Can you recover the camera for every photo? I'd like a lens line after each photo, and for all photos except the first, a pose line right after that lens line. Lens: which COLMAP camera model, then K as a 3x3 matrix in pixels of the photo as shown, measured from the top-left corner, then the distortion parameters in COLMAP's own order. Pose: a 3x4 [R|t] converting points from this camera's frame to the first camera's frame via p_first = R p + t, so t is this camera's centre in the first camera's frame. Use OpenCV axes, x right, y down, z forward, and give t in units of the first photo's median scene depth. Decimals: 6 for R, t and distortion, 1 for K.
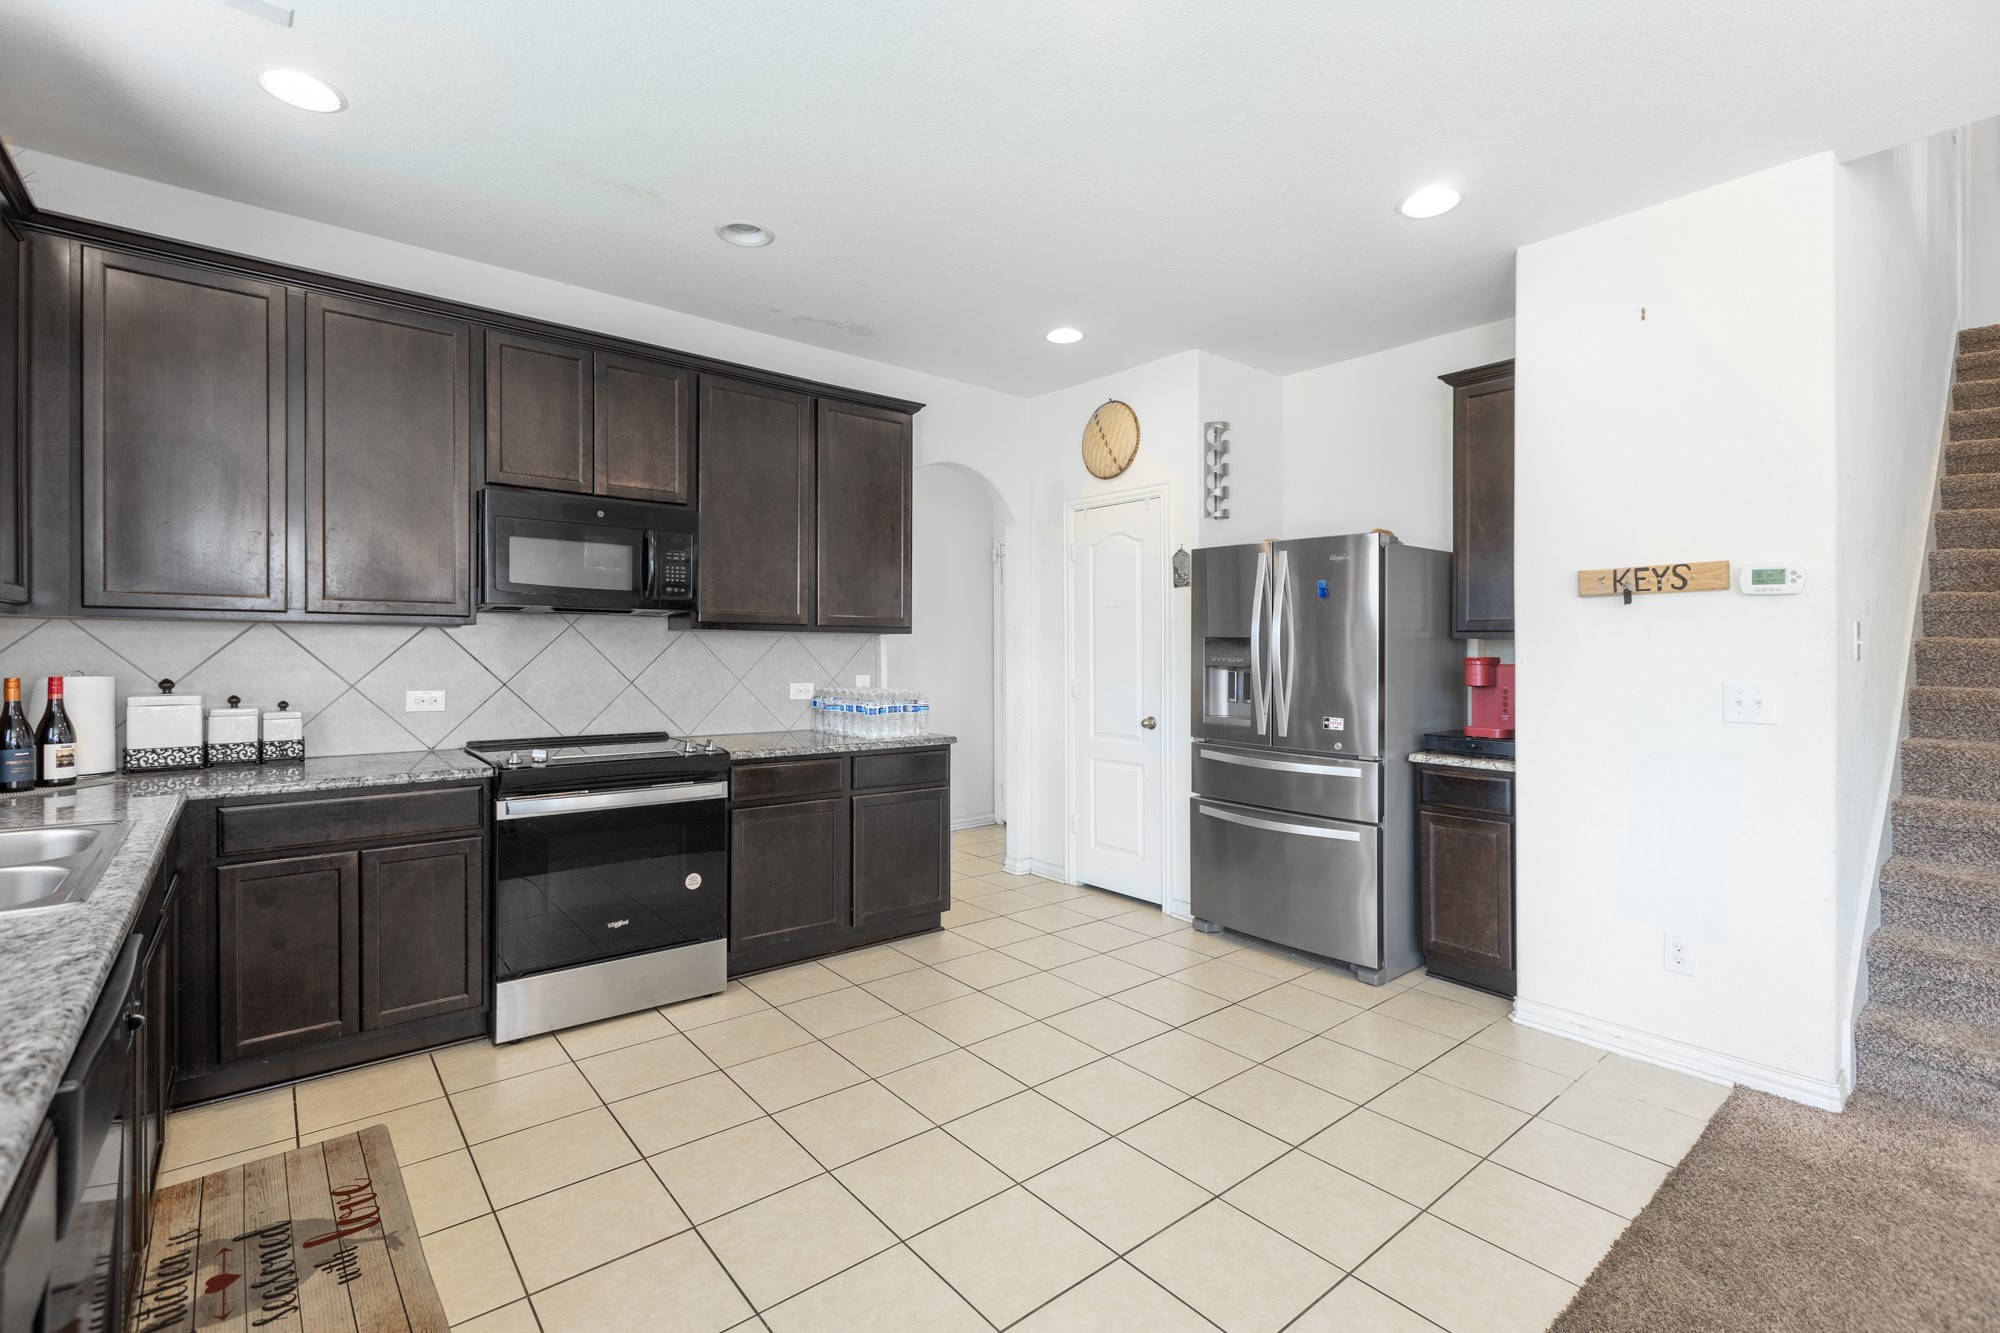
lens RADIAL K [[881.7, 0, 999.7], [0, 881.7, 647.3], [0, 0, 1]] dist [-0.002785, -0.000248]
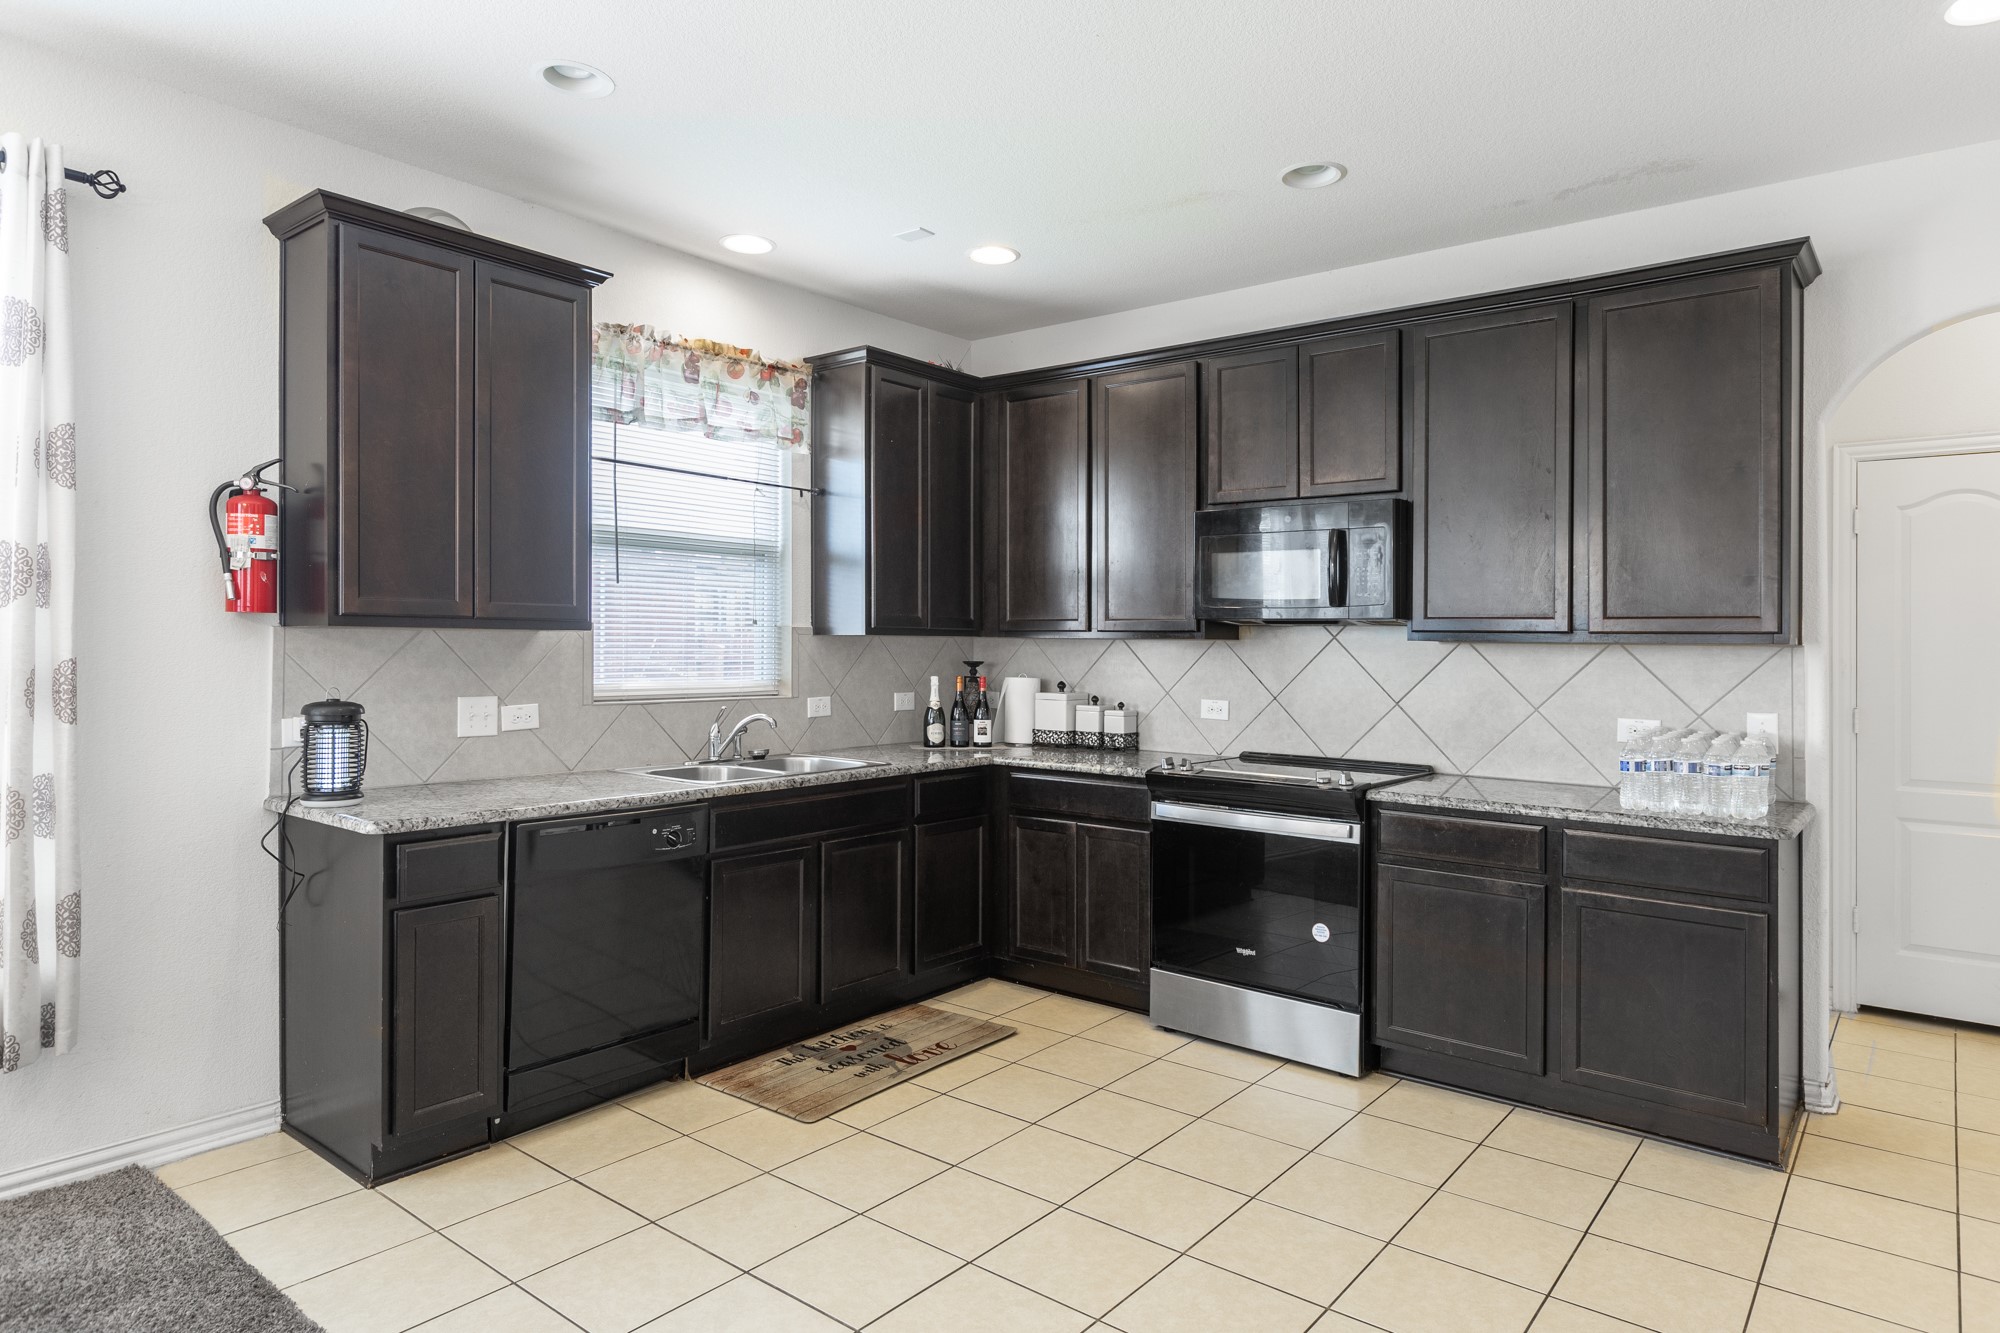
lens RADIAL K [[1156.5, 0, 1008.1], [0, 1156.5, 661.0], [0, 0, 1]] dist [-0.001829, -0.000241]
pose [[0.212790, 0.009932, -0.977048, 0.782568], [-0.008932, 0.999926, 0.008219, -0.009589], [0.977057, 0.006978, 0.212863, 0.511220]]
